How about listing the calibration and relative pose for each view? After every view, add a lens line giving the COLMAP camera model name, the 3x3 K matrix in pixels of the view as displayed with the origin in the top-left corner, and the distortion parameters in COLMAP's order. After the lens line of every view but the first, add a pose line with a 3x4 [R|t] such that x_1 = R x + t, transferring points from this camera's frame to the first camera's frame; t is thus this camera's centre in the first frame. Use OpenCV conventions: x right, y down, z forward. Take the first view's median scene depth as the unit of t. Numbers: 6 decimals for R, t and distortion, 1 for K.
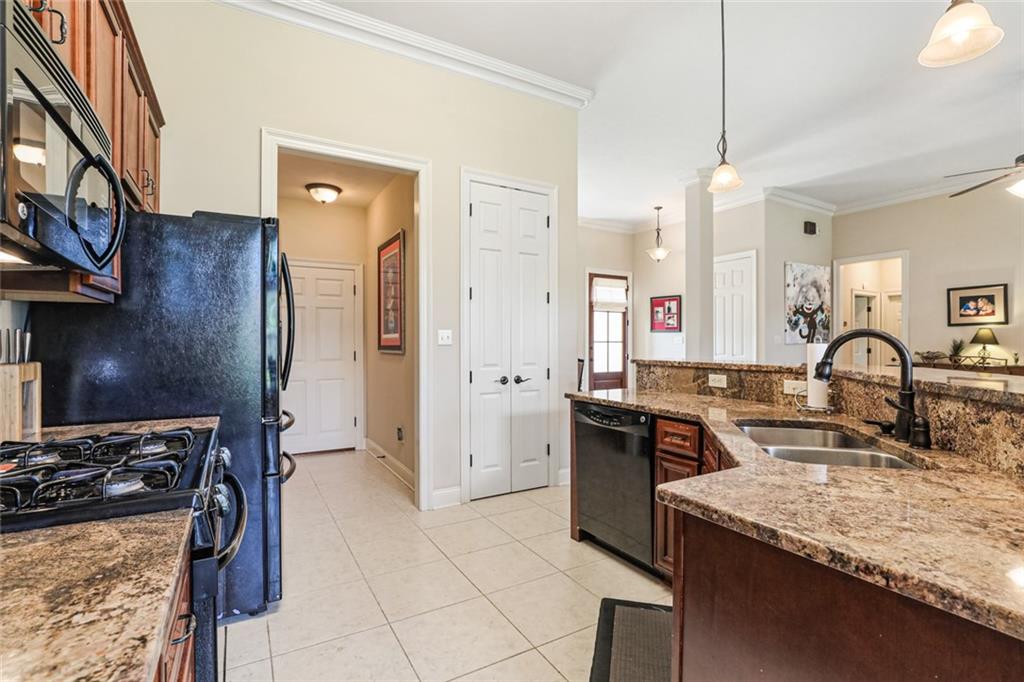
lens RADIAL K [[476.6, 0, 514.8], [0, 476.6, 340.2], [0, 0, 1]] dist [-0.008413, 0.001783]
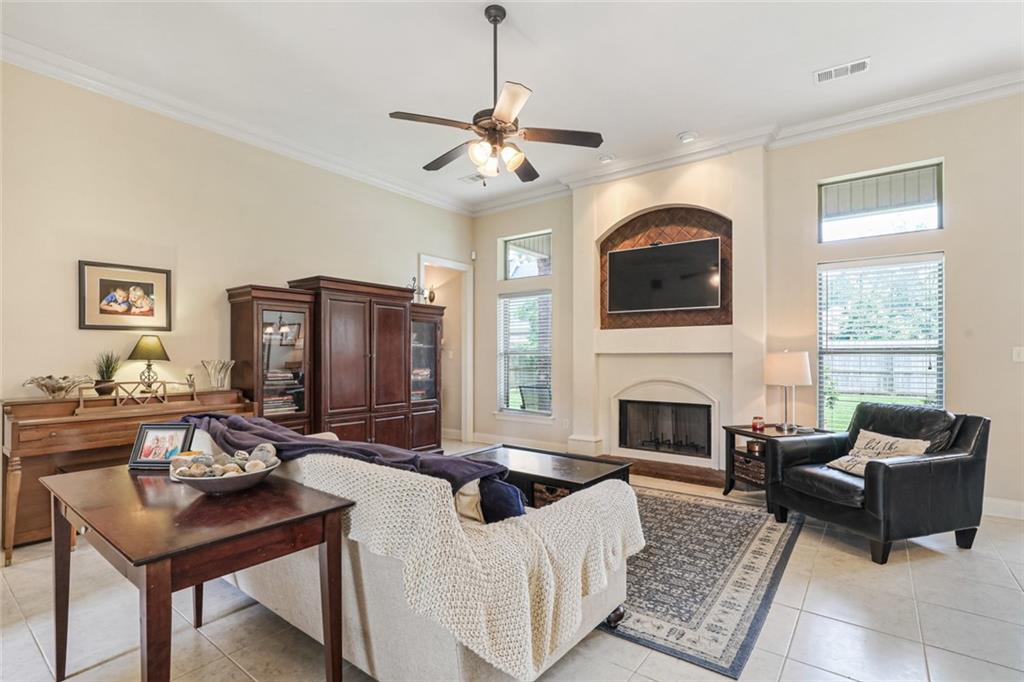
lens RADIAL K [[476.6, 0, 524.9], [0, 476.6, 354.5], [0, 0, 1]] dist [-0.008413, 0.001783]
pose [[-0.401328, -0.002219, 0.915932, 0.213661], [0.000569, 0.999996, 0.002672, -0.001304], [-0.915934, 0.001594, -0.401325, 0.781959]]
